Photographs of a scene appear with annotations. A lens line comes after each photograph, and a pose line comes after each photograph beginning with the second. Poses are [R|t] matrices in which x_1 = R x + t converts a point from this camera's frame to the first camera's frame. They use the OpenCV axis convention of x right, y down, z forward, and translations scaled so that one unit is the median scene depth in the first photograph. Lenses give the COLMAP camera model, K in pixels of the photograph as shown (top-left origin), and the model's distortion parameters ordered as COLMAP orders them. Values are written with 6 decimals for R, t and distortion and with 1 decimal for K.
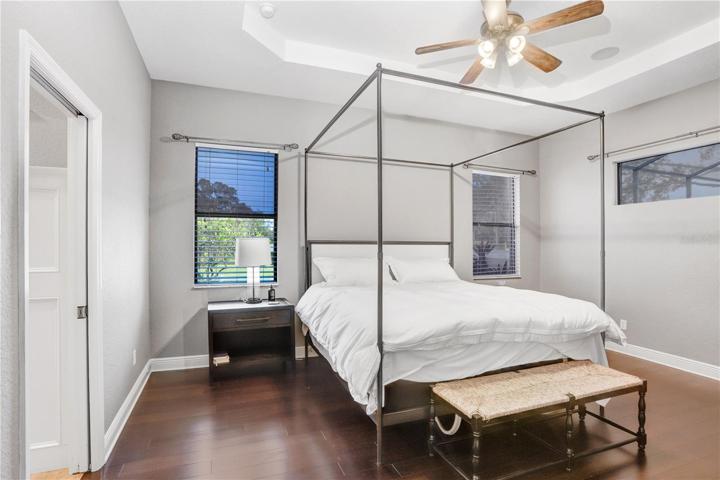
lens RADIAL K [[371.3, 0, 353.2], [0, 371.3, 241.5], [0, 0, 1]] dist [-0.052549, 0.017289]
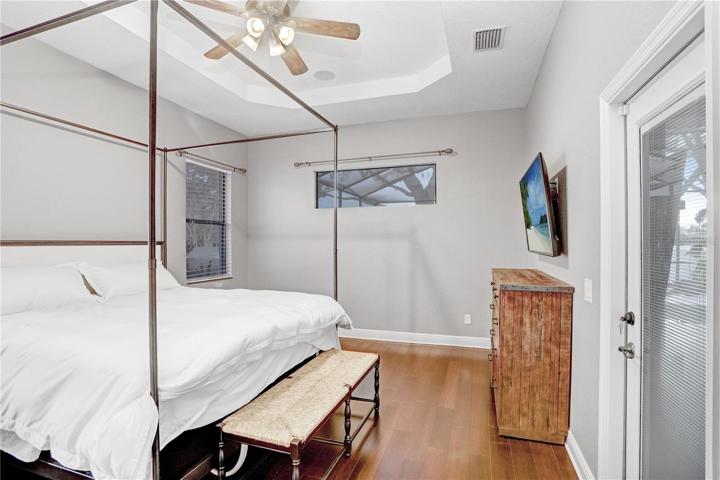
lens RADIAL K [[371.3, 0, 356.0], [0, 371.3, 241.0], [0, 0, 1]] dist [-0.052549, 0.017289]
pose [[0.626879, -0.004354, 0.779105, -0.181558], [0.000614, 0.999987, 0.005094, -0.005376], [-0.779117, -0.002715, 0.626873, 0.243334]]
